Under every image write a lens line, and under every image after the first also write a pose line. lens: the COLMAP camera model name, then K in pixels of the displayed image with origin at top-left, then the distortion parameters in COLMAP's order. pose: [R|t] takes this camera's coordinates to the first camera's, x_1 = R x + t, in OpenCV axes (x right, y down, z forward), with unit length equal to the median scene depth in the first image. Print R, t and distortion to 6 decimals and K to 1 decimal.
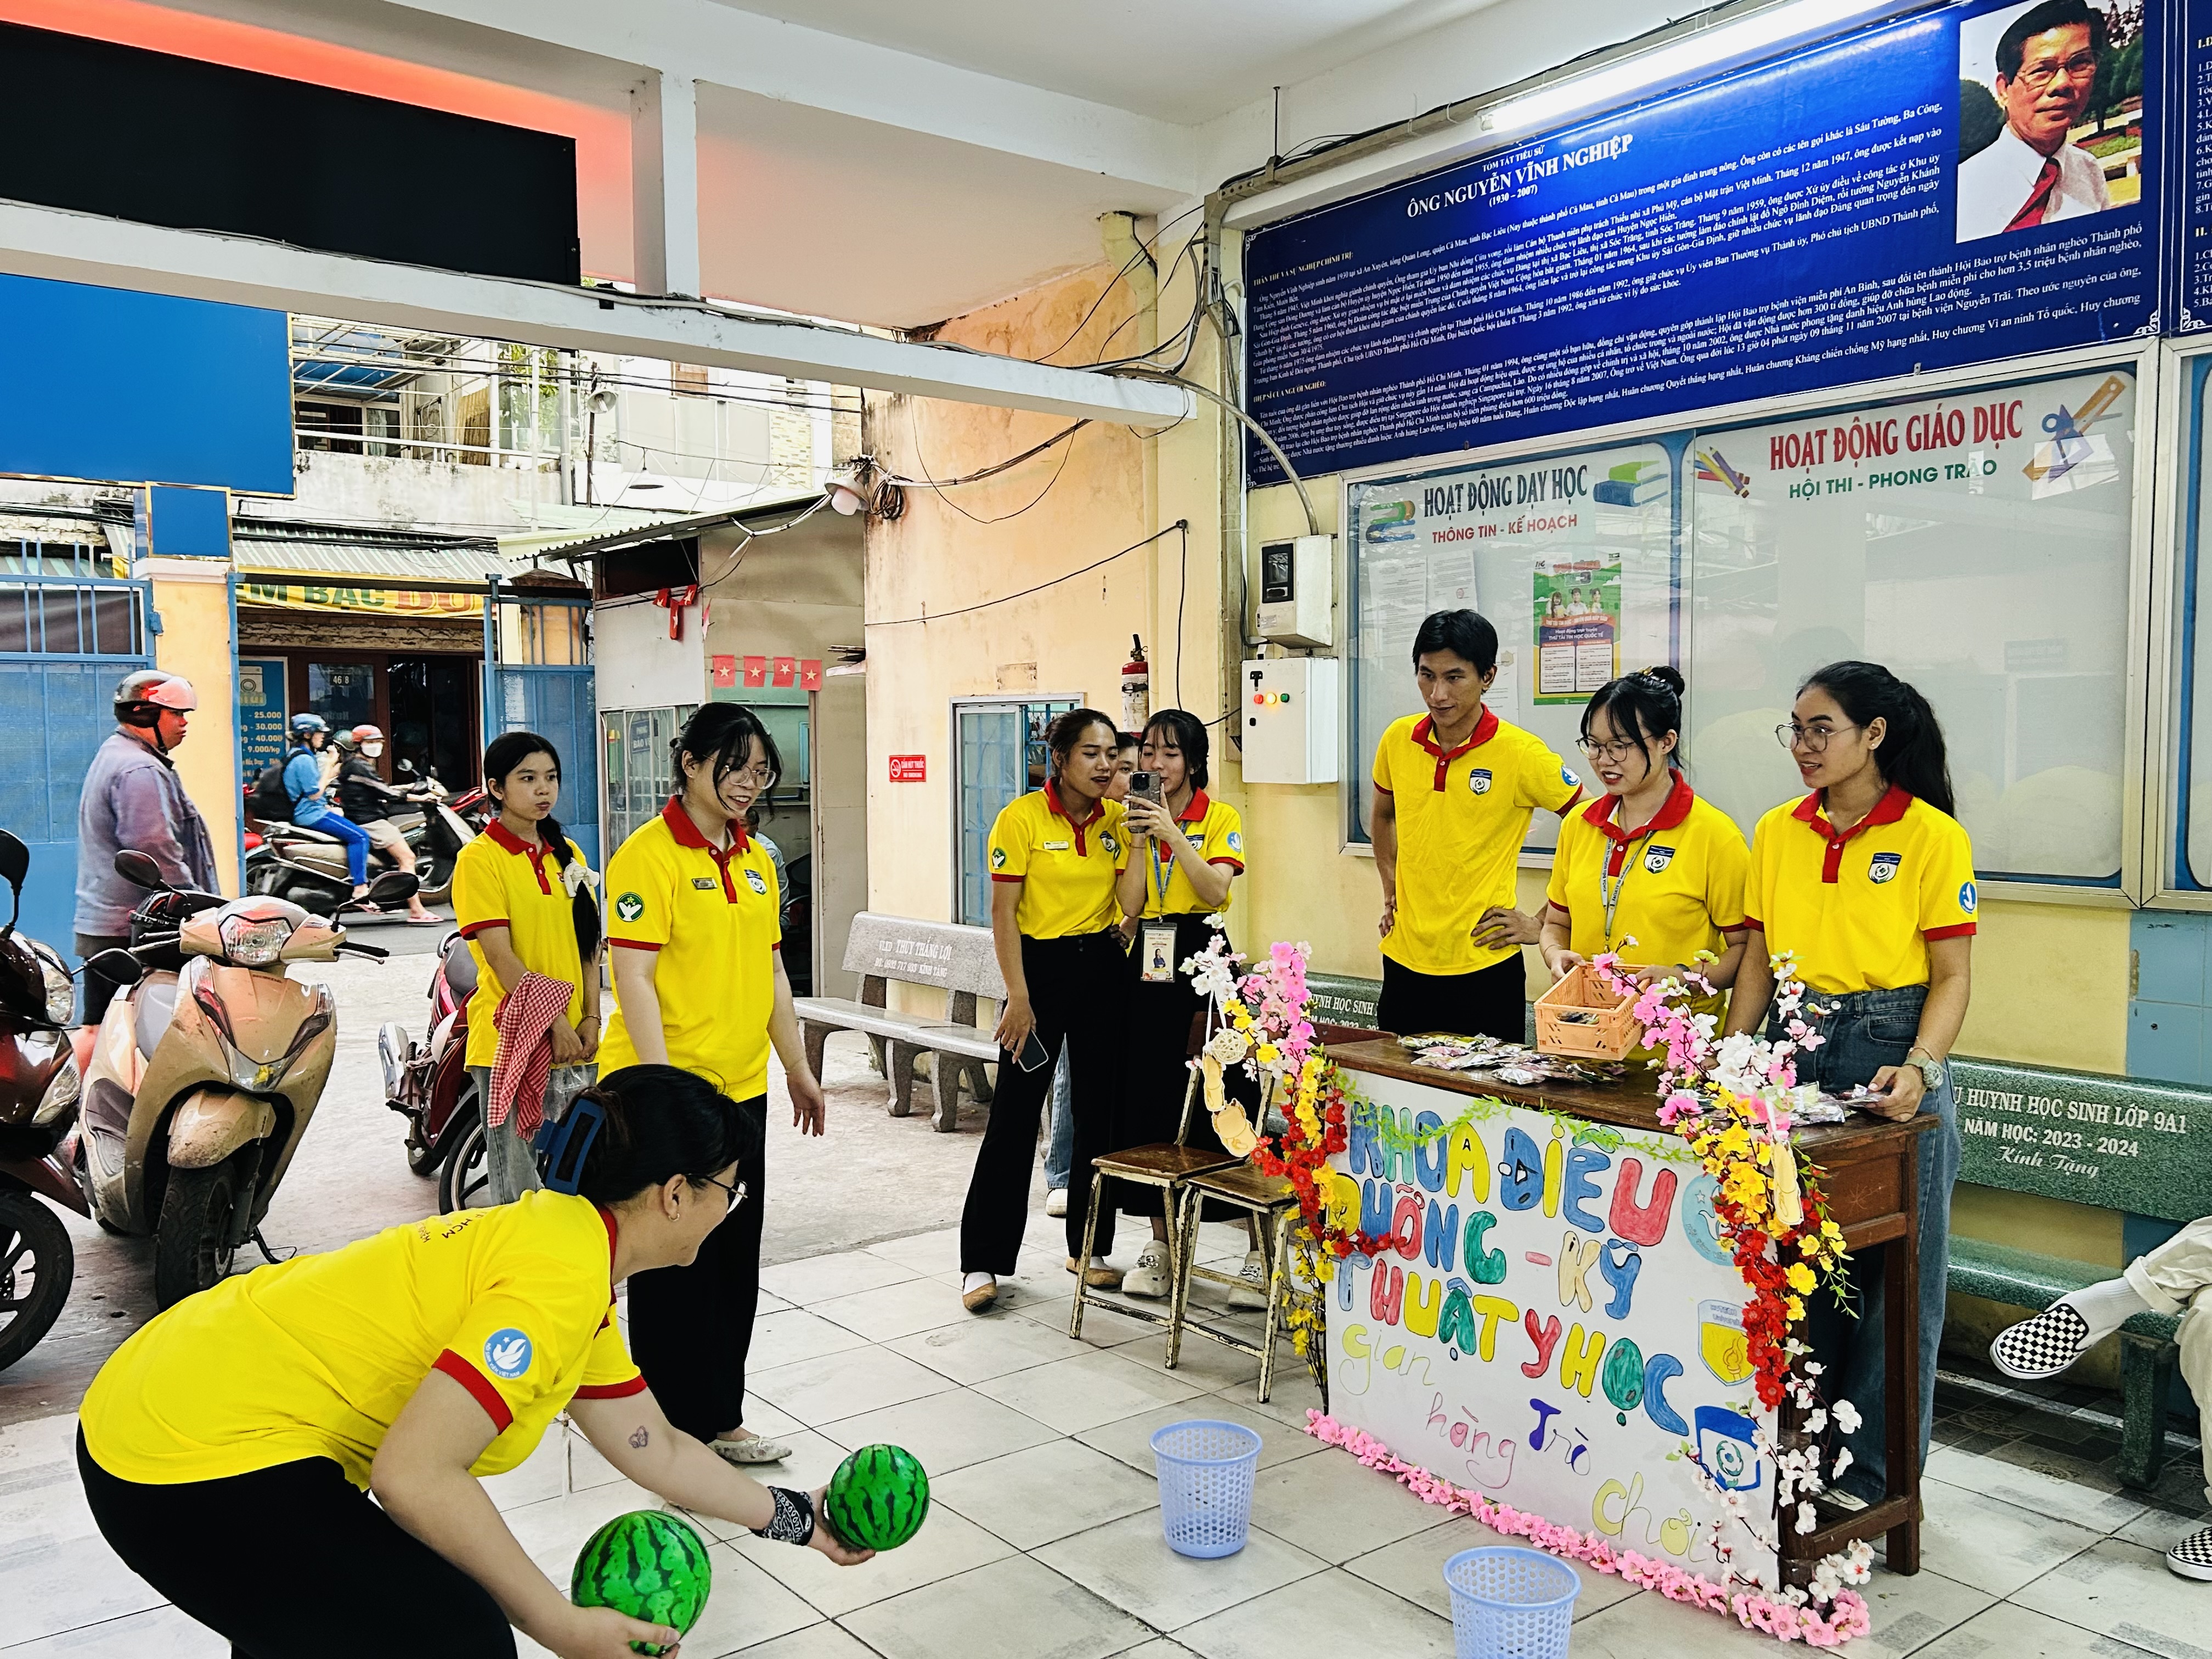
lens RADIAL K [[1830.0, 0, 1111.6], [0, 1830.0, 845.8], [0, 0, 1]] dist [0.025682, -0.038136]
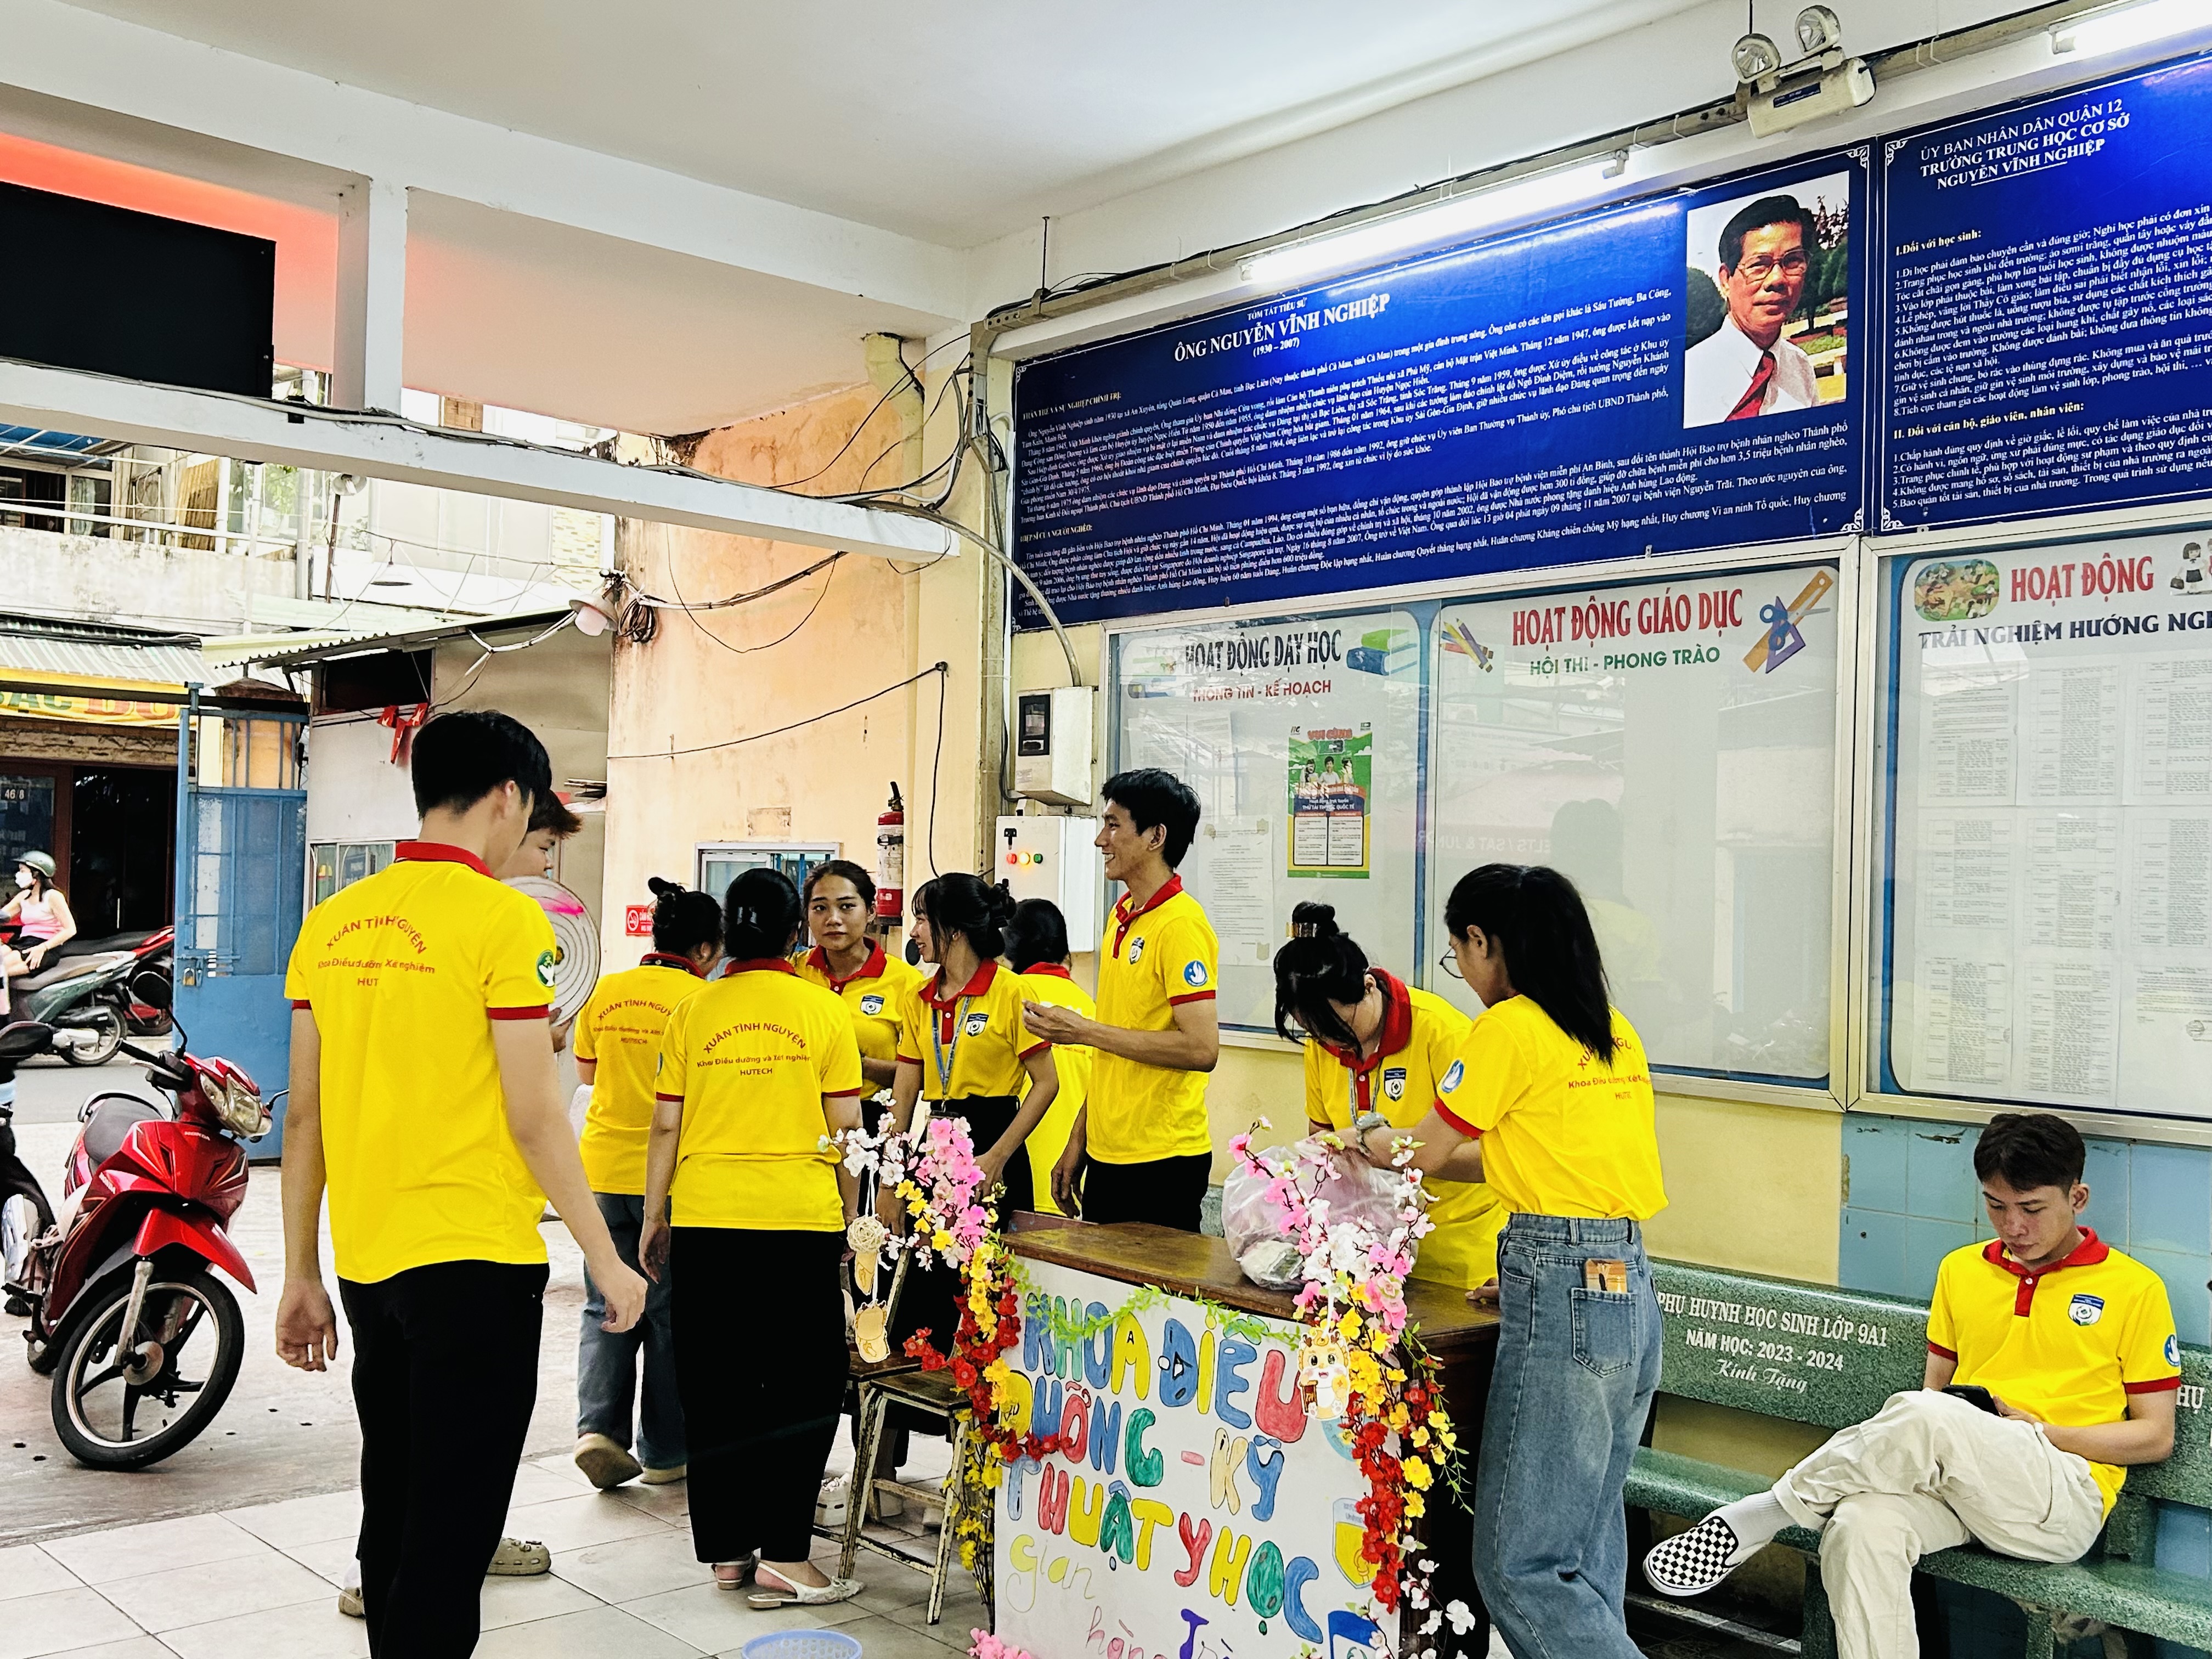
lens RADIAL K [[2192.7, 0, 1104.2], [0, 2192.7, 832.5], [0, 0, 1]] dist [0.023302, 0.000000]
pose [[0.997765, 0.035692, 0.056495, 0.083408], [-0.030712, 0.995763, -0.086682, 0.000114], [-0.059349, 0.084753, 0.994633, -0.127297]]
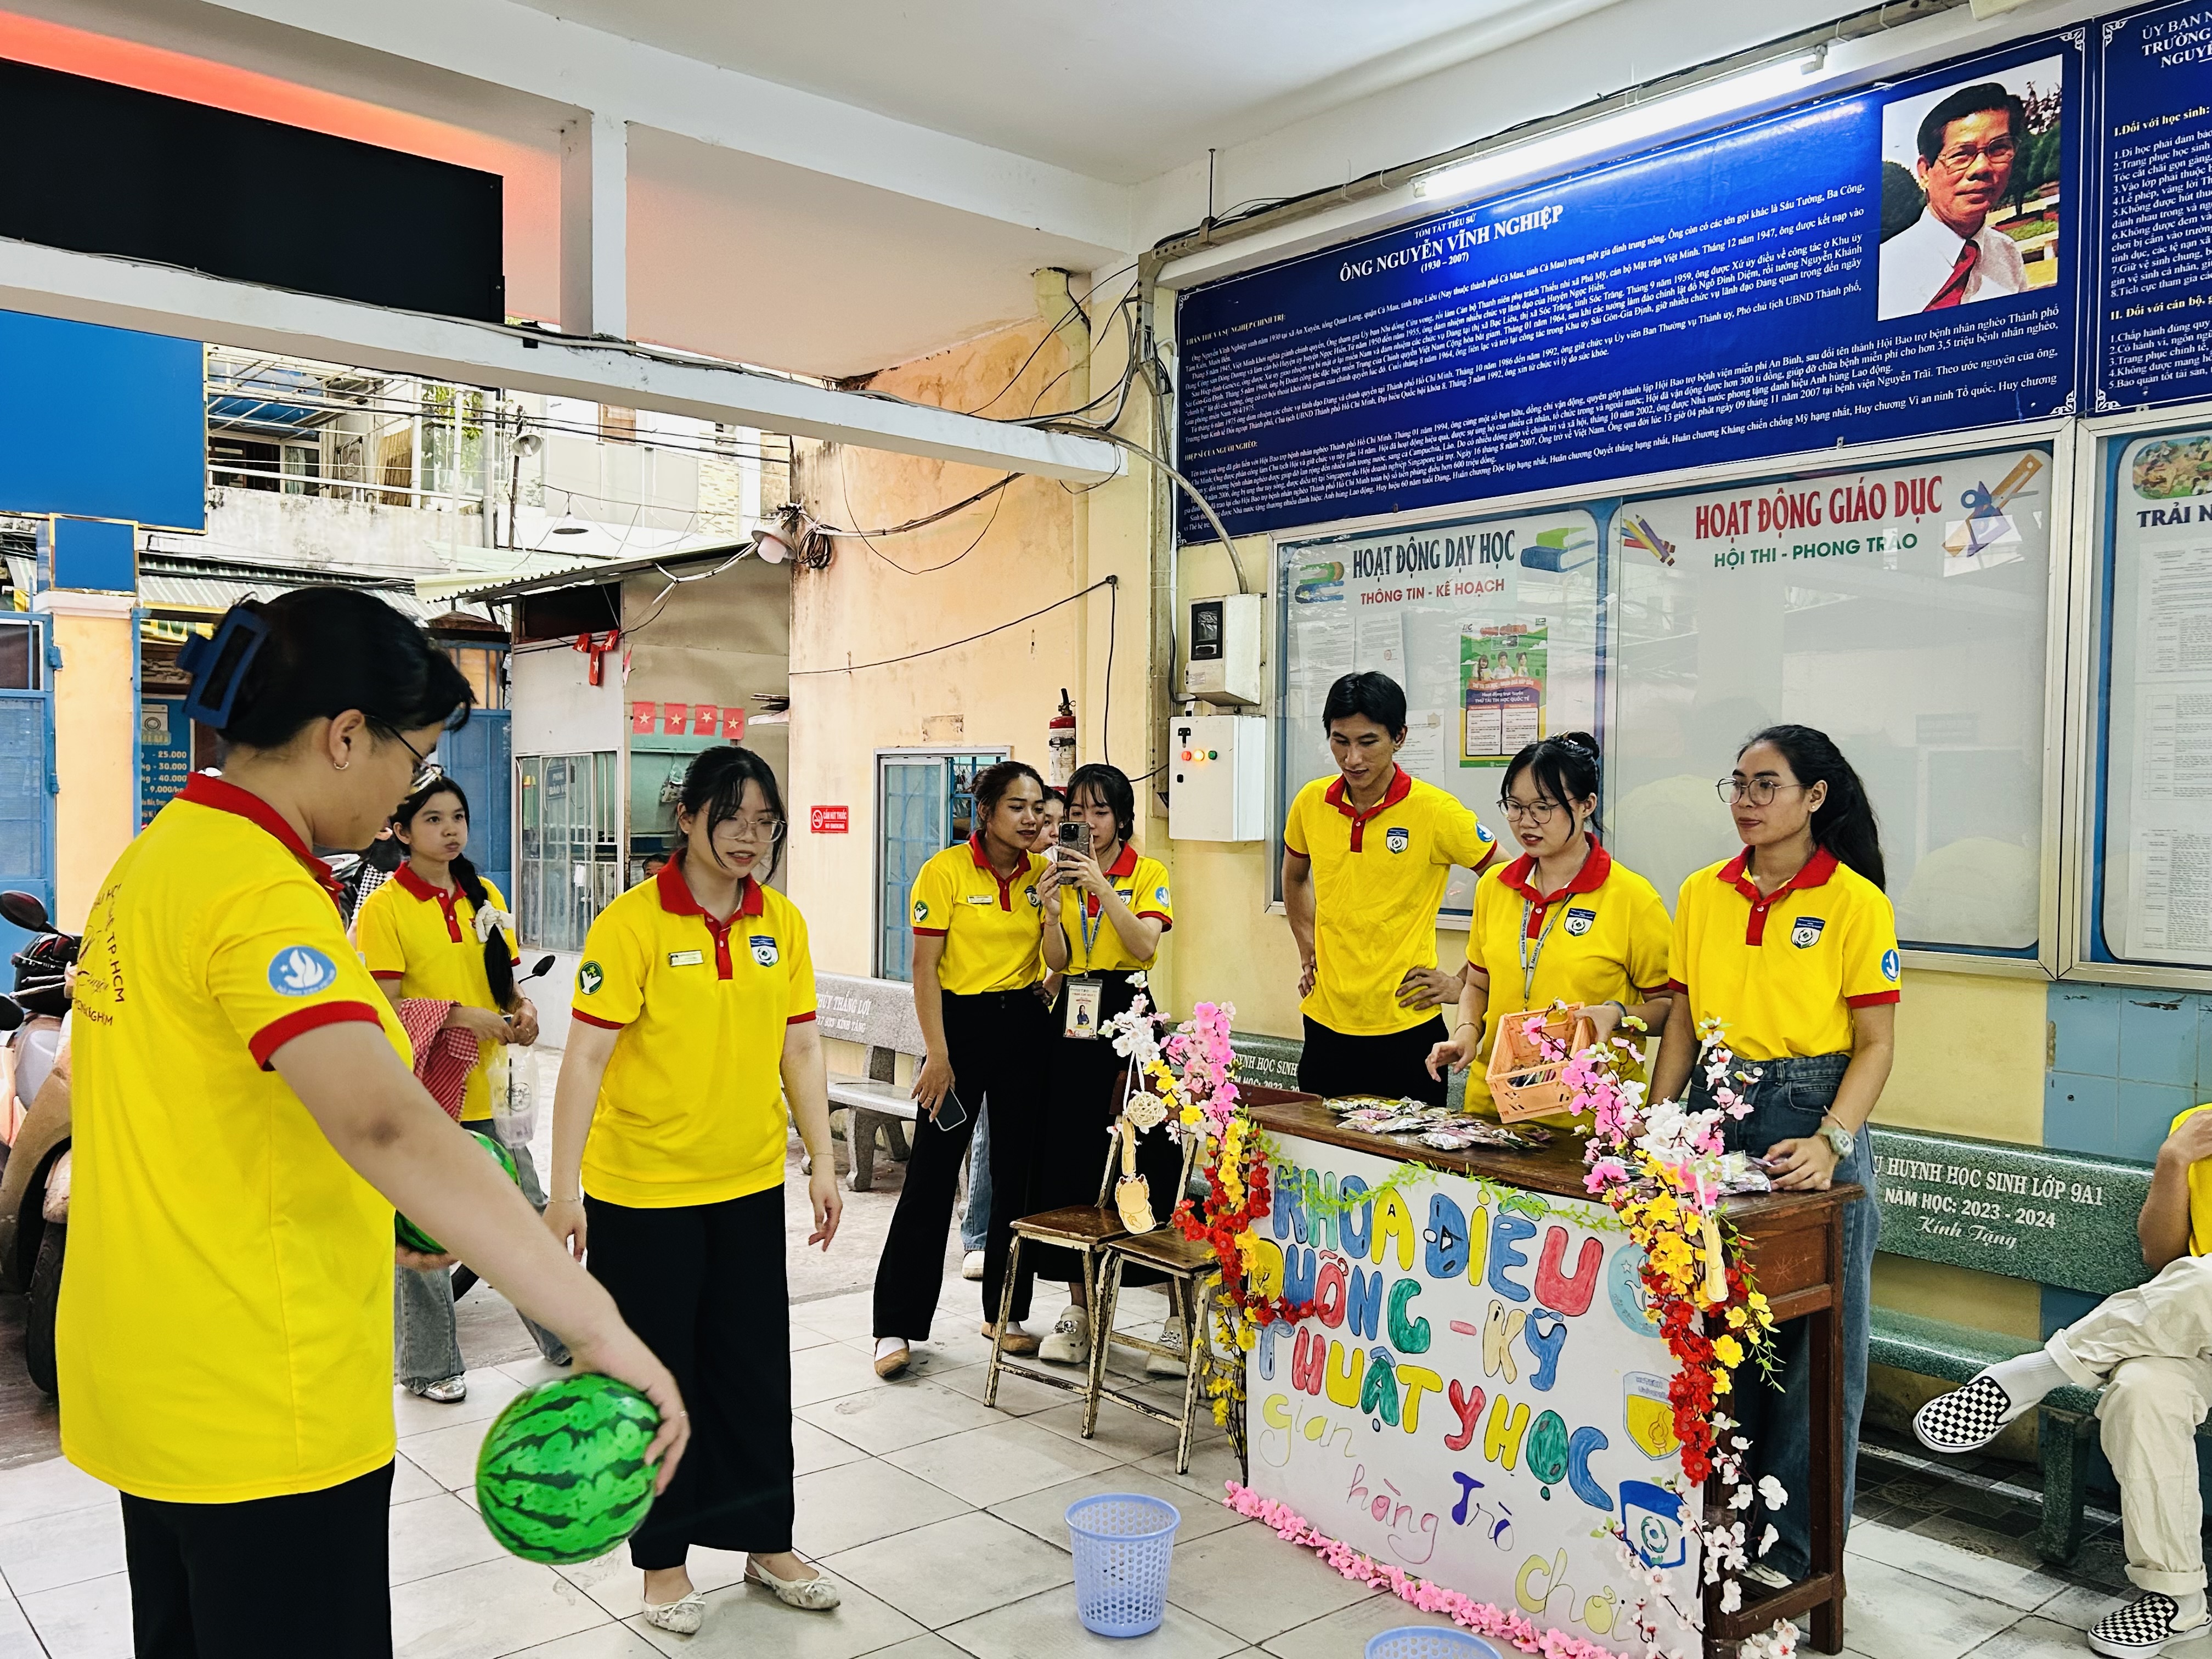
lens RADIAL K [[1830.0, 0, 1114.3], [0, 1830.0, 844.1], [0, 0, 1]] dist [0.025682, -0.038136]
pose [[0.998932, 0.016688, 0.043091, -0.000691], [-0.015320, 0.999374, -0.031885, -0.000094], [-0.043596, 0.031191, 0.998562, 0.013096]]
